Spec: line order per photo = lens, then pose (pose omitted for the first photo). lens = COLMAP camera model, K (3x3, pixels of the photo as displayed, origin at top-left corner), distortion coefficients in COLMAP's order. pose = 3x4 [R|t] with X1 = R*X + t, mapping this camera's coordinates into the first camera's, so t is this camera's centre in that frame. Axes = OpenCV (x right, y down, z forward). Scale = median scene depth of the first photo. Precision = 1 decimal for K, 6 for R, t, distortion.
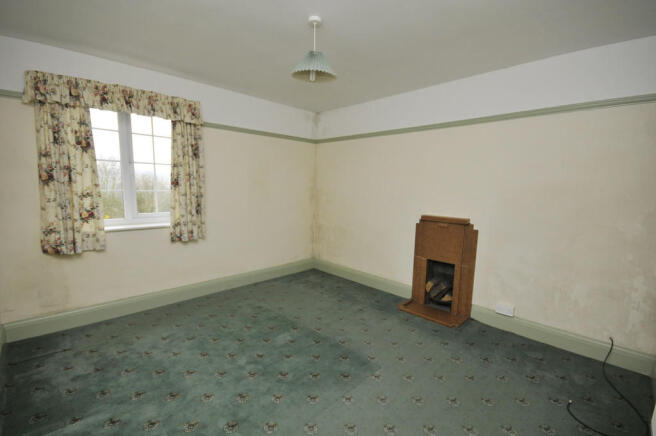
lens RADIAL K [[289.2, 0, 327.2], [0, 289.2, 222.6], [0, 0, 1]] dist [-0.000652, -0.000053]
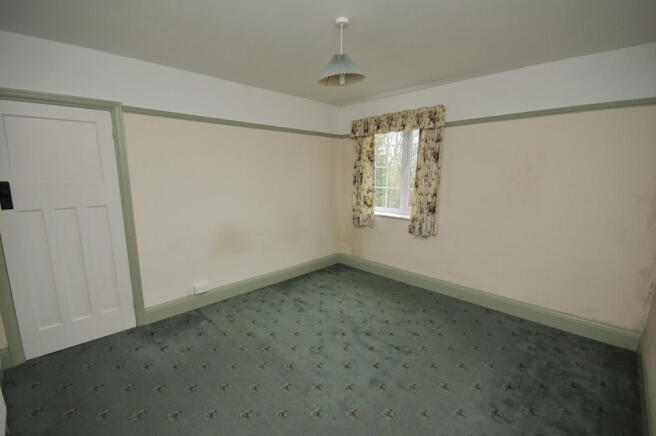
lens RADIAL K [[289.2, 0, 327.2], [0, 289.2, 222.6], [0, 0, 1]] dist [-0.000652, -0.000053]
pose [[0.009034, 0.147168, -0.989070, 0.754158], [-0.133249, 0.980467, 0.144671, -0.121409], [0.991041, 0.130486, 0.028468, 0.744287]]
